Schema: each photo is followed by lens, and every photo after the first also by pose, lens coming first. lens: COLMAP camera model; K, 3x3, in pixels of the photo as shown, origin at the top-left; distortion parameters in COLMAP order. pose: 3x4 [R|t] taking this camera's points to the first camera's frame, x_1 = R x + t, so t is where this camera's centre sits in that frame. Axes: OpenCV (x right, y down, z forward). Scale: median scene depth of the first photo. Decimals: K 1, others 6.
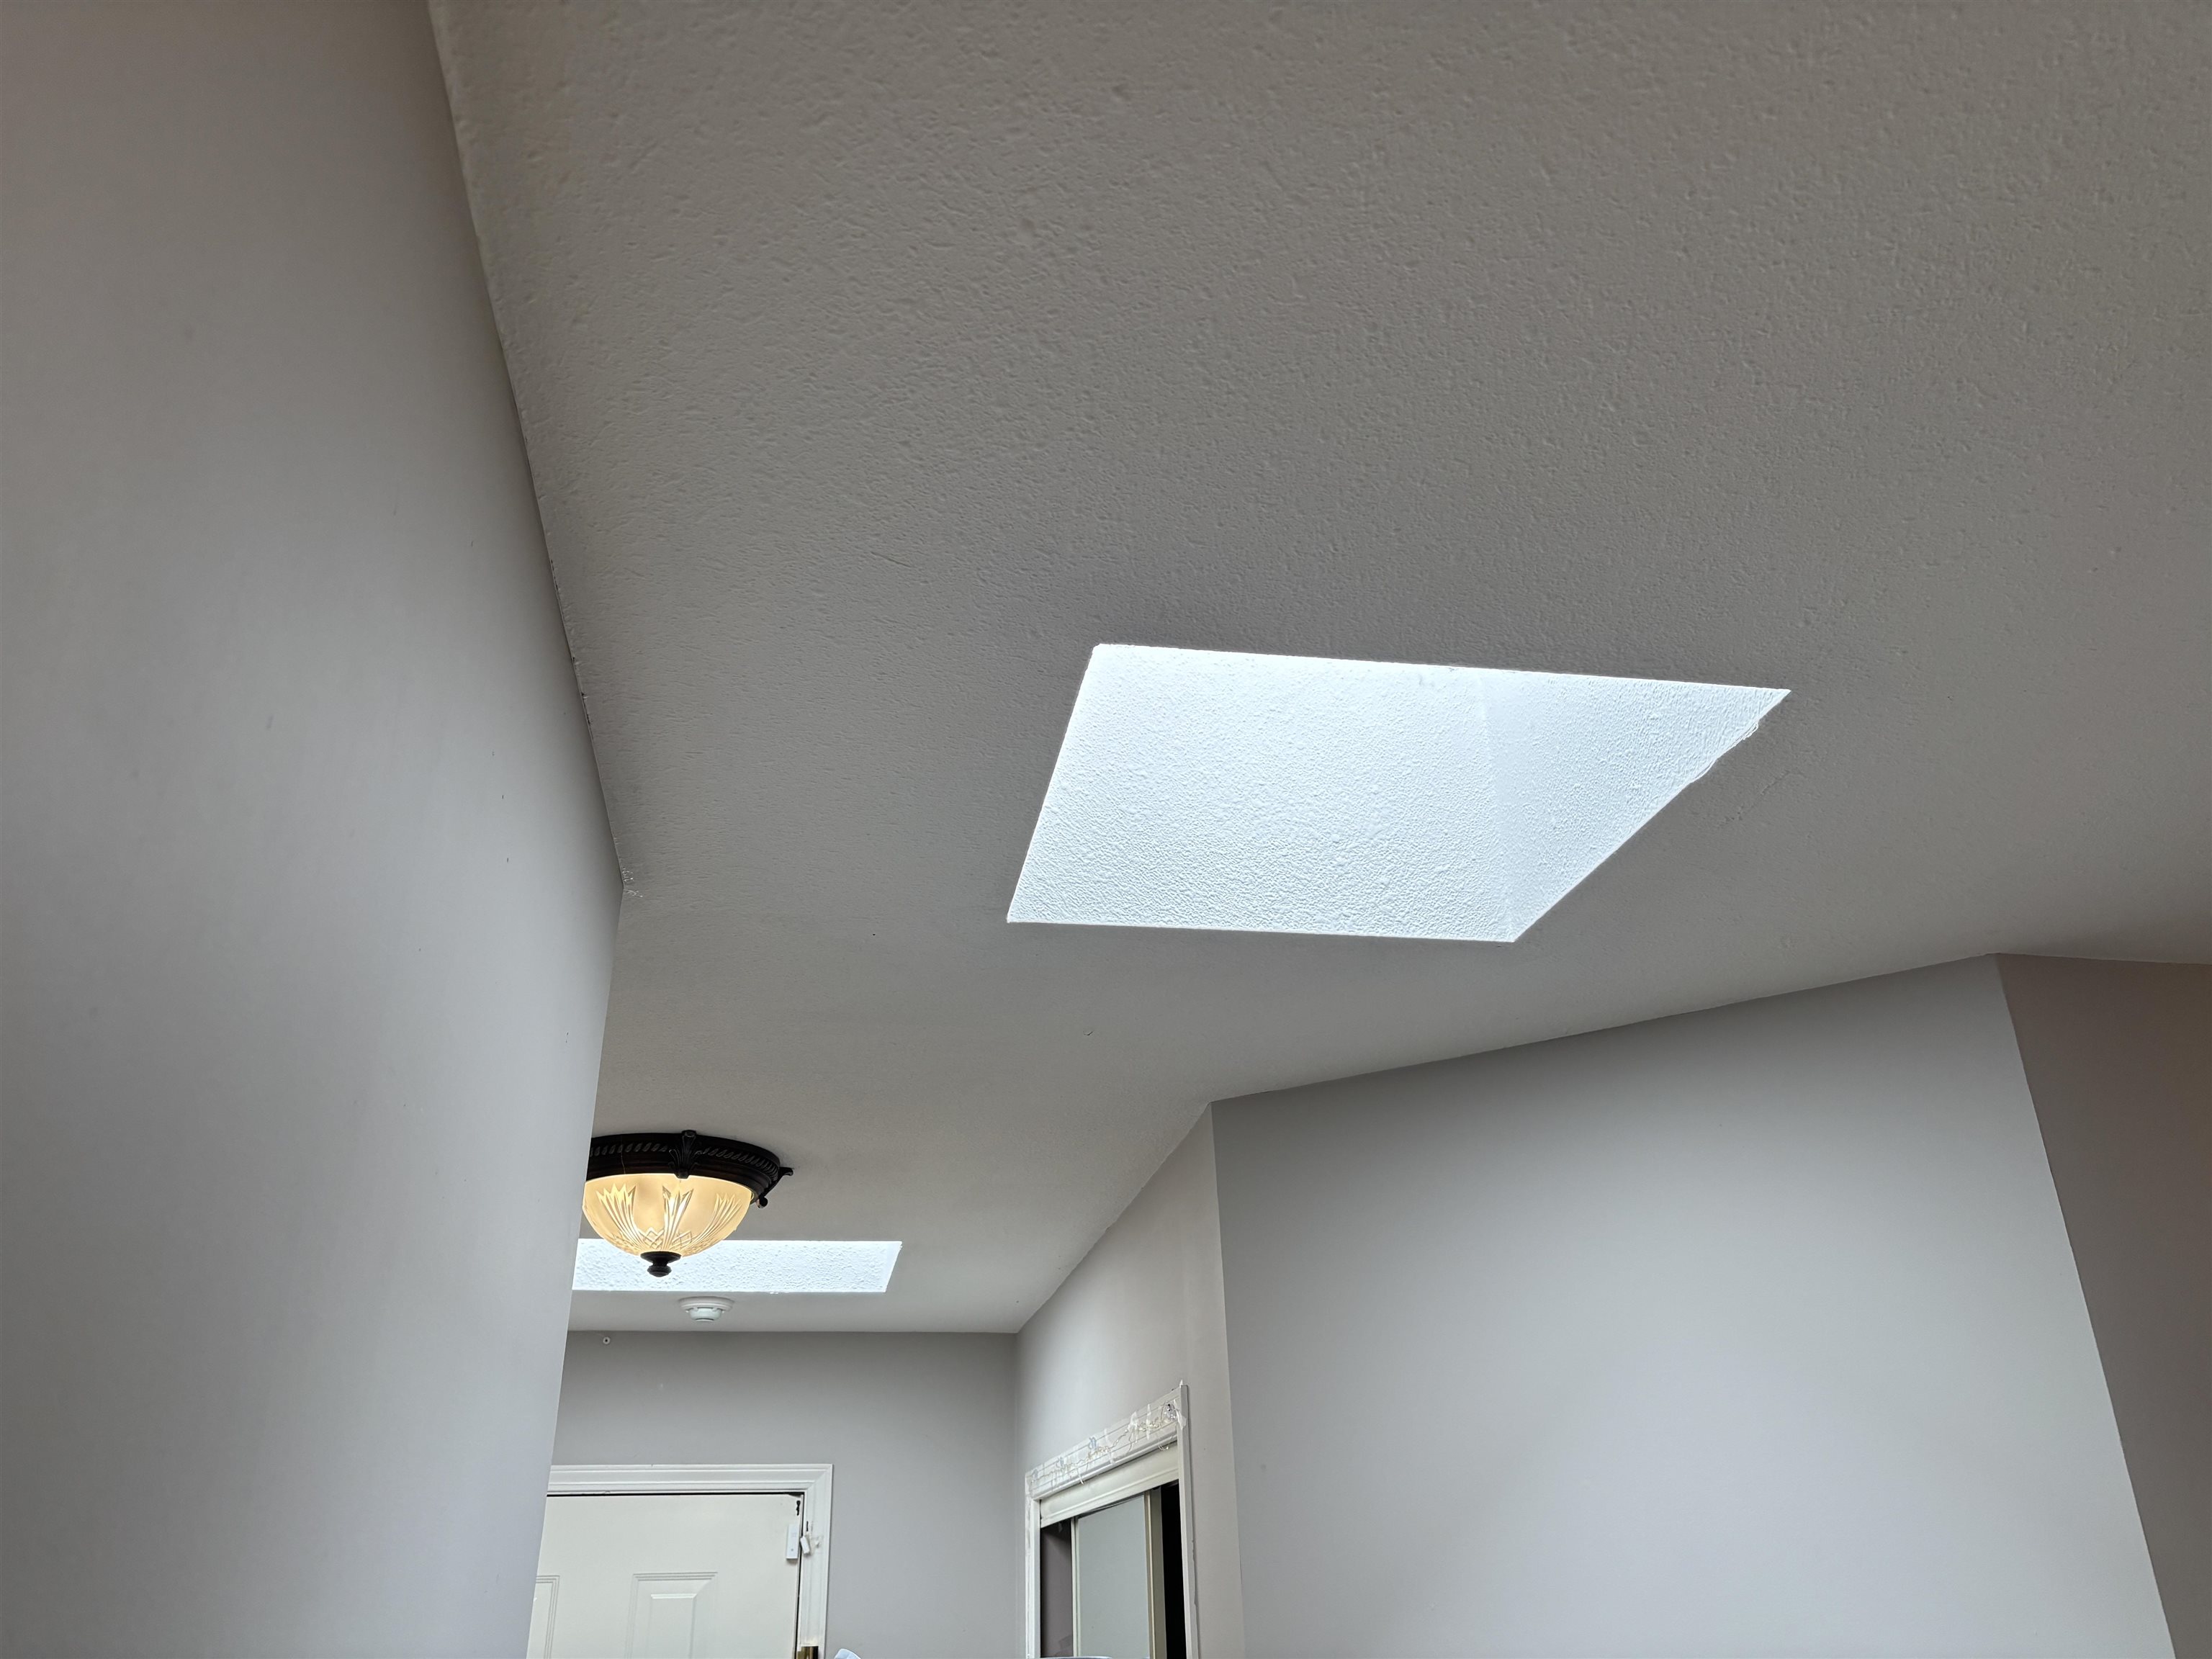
lens RADIAL K [[1682.5, 0, 1106.0], [0, 1682.5, 829.5], [0, 0, 1]] dist [0.106789, -0.112192]
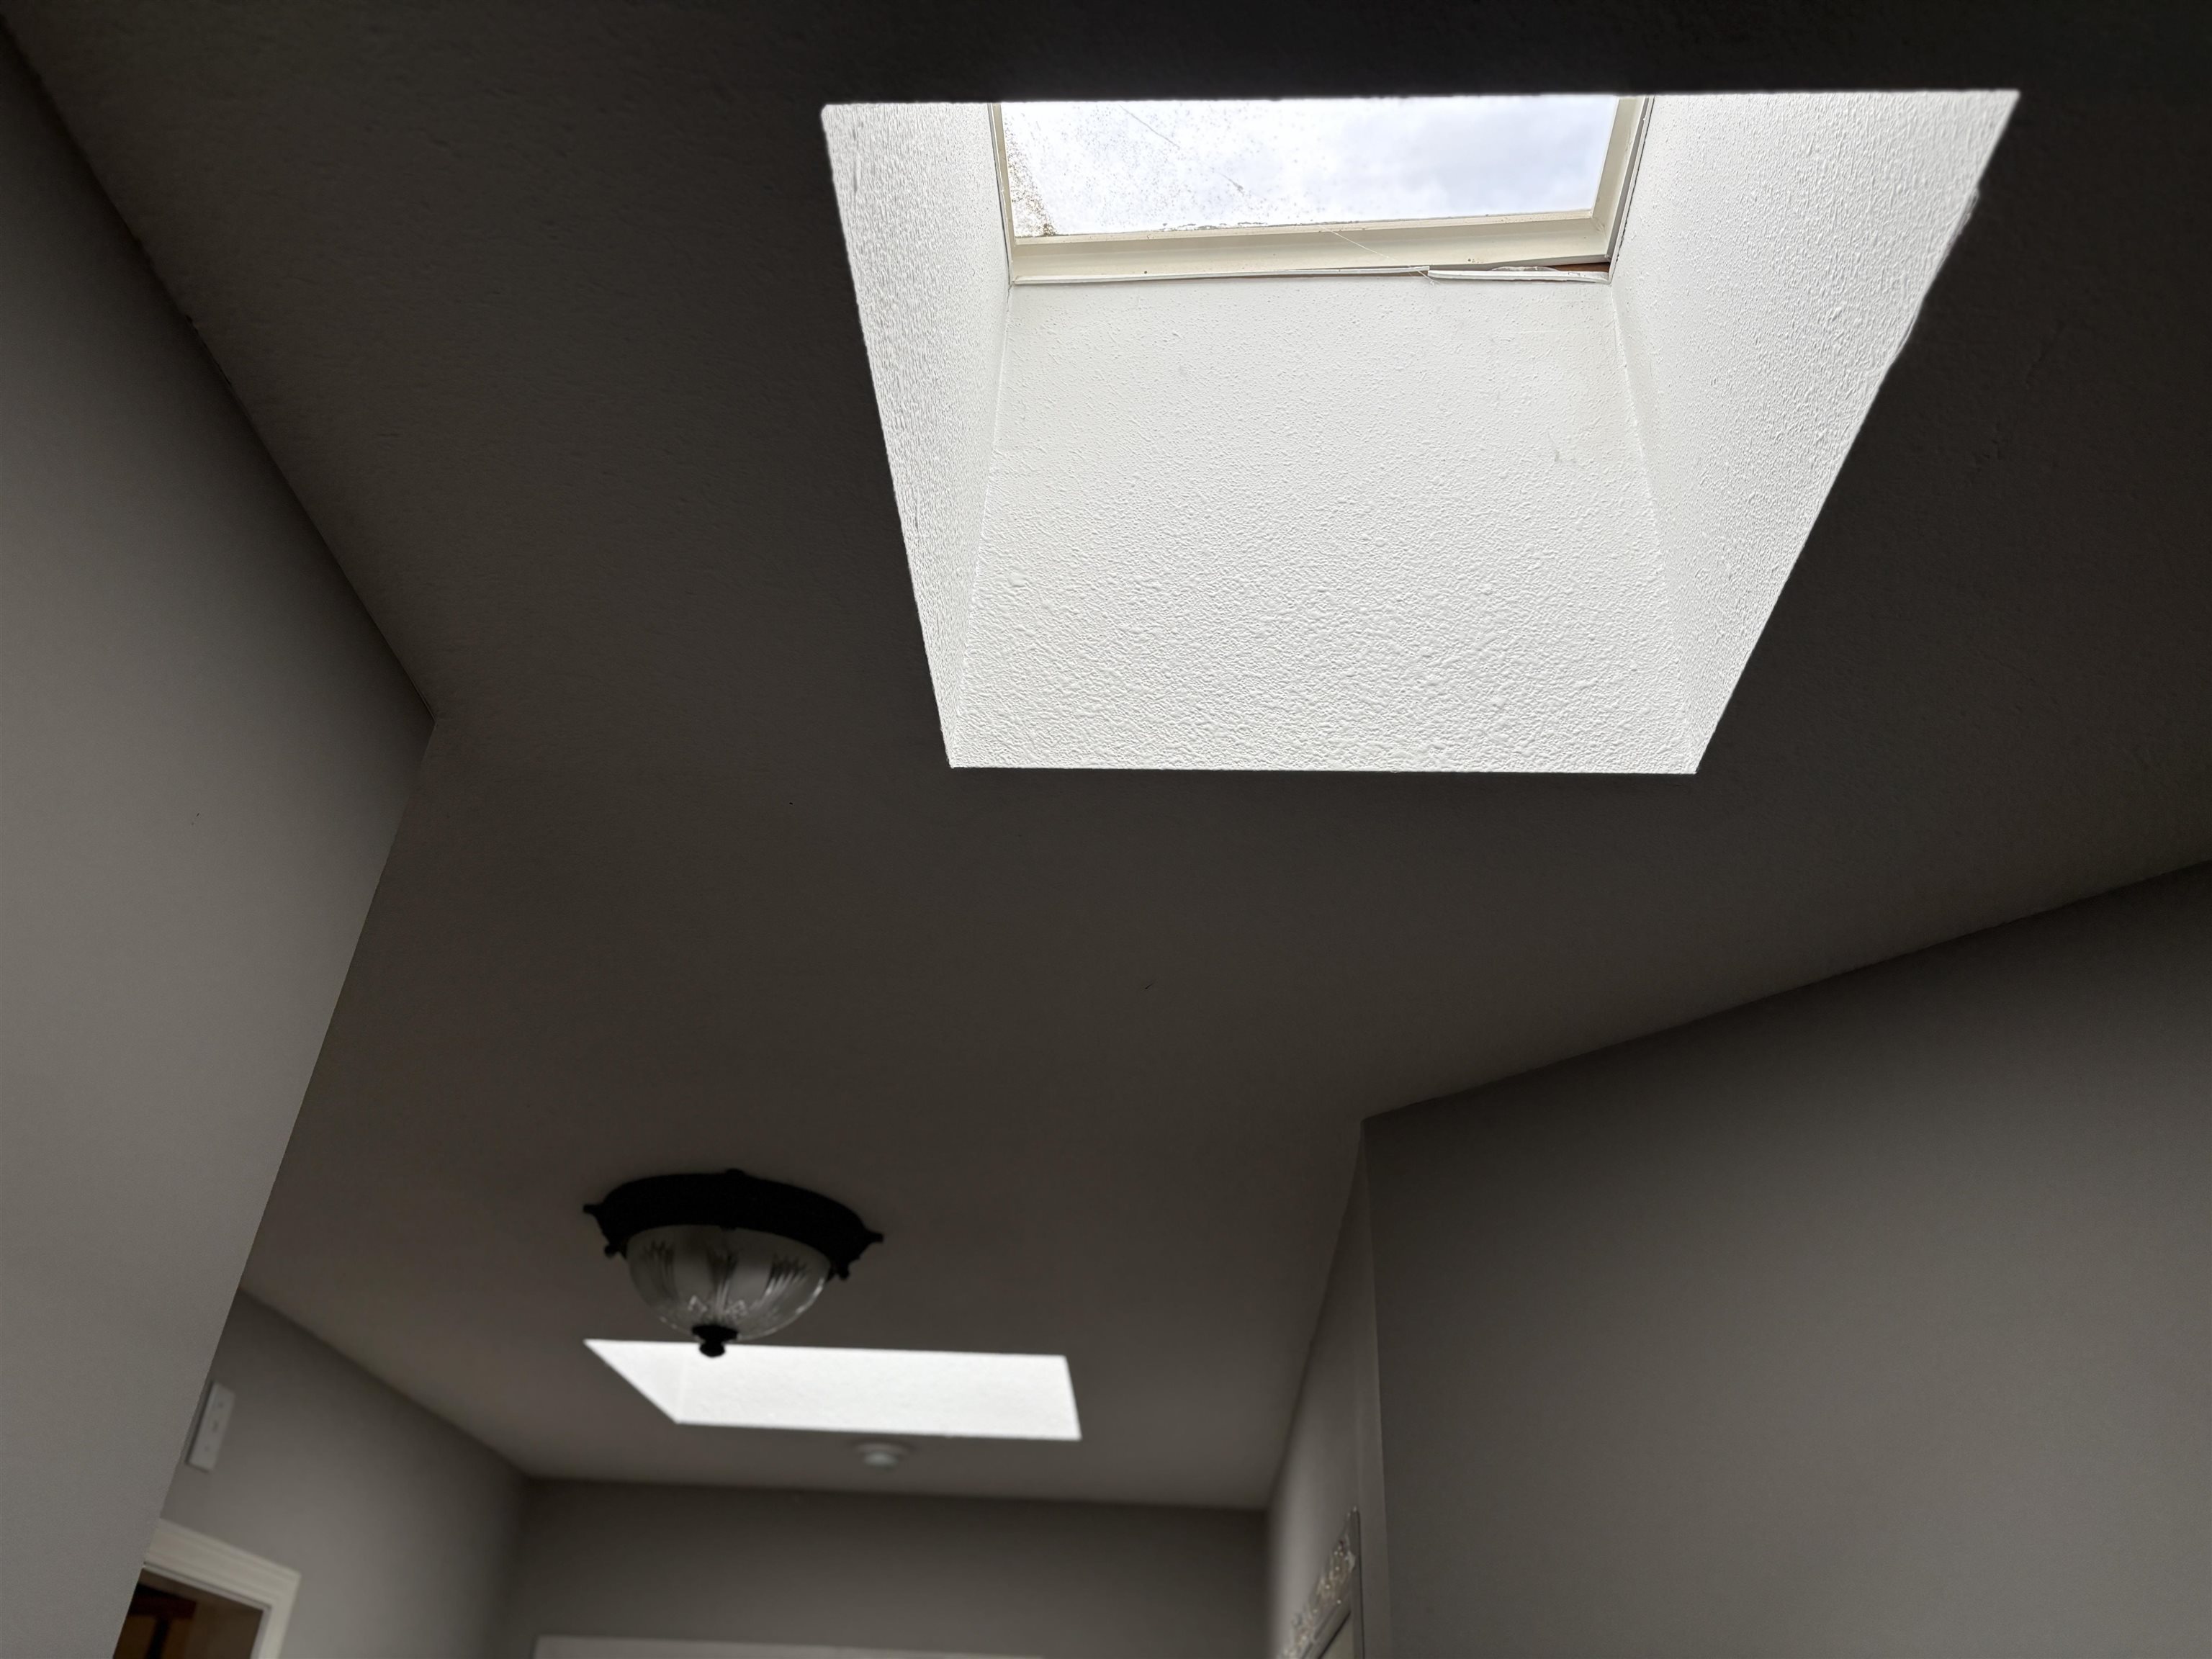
lens RADIAL K [[1687.0, 0, 1106.1], [0, 1687.0, 861.8], [0, 0, 1]] dist [0.045018, 0.001577]
pose [[0.974944, -0.051884, -0.216317, 0.154278], [0.025282, 0.991963, -0.123979, 0.177505], [0.221011, 0.115403, 0.968419, 0.293835]]
